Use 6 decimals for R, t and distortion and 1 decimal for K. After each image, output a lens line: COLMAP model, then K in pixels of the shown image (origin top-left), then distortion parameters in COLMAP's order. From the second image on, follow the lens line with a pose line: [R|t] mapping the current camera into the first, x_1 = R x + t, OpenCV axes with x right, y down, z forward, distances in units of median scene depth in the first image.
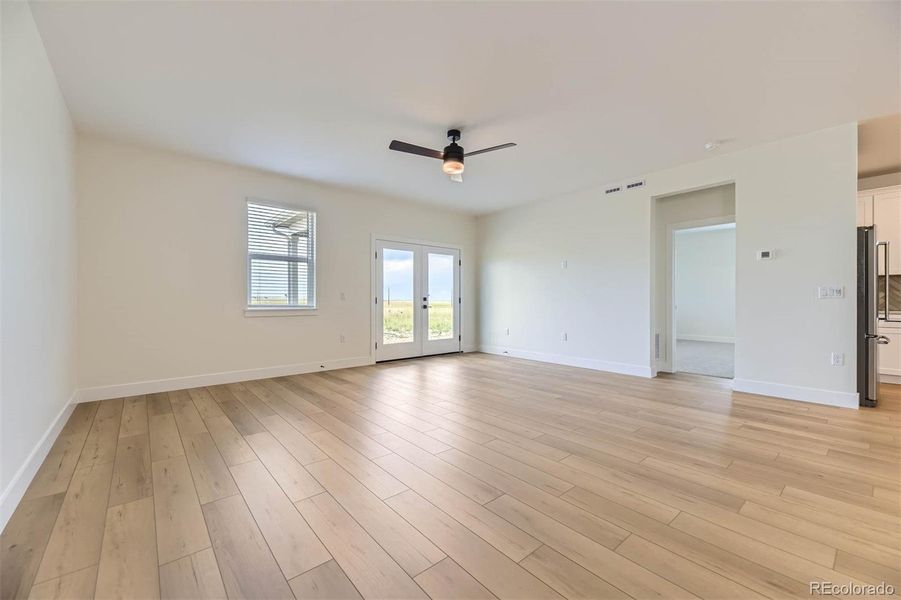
lens RADIAL K [[366.7, 0, 450.5], [0, 366.7, 300.0], [0, 0, 1]] dist [0.001953, -0.000049]
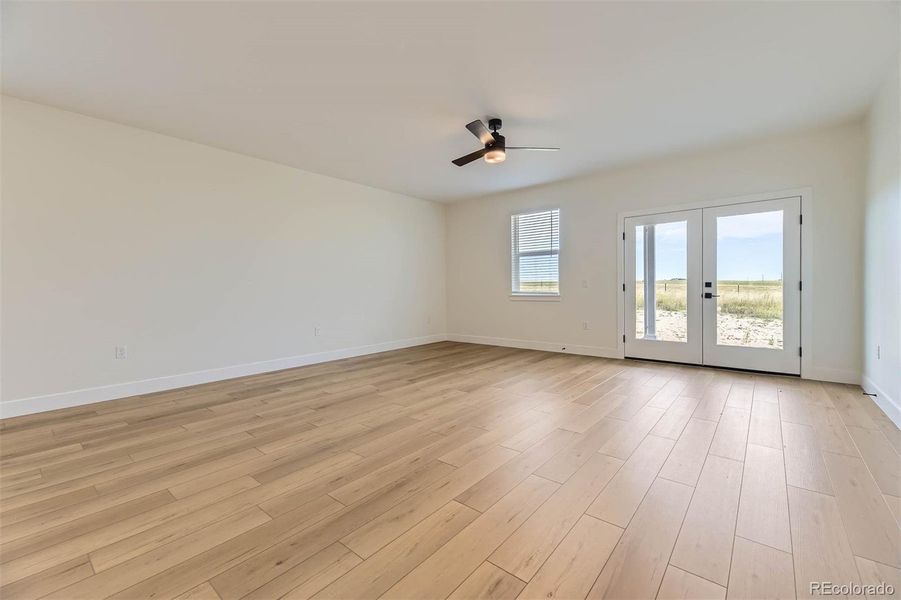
lens RADIAL K [[374.9, 0, 450.5], [0, 374.9, 300.0], [0, 0, 1]] dist [0.033711, 0.000069]
pose [[0.167205, 0.033237, -0.985362, 1.011465], [0.013896, 0.999253, 0.036064, -0.011629], [0.985824, -0.019722, 0.166618, 0.701803]]
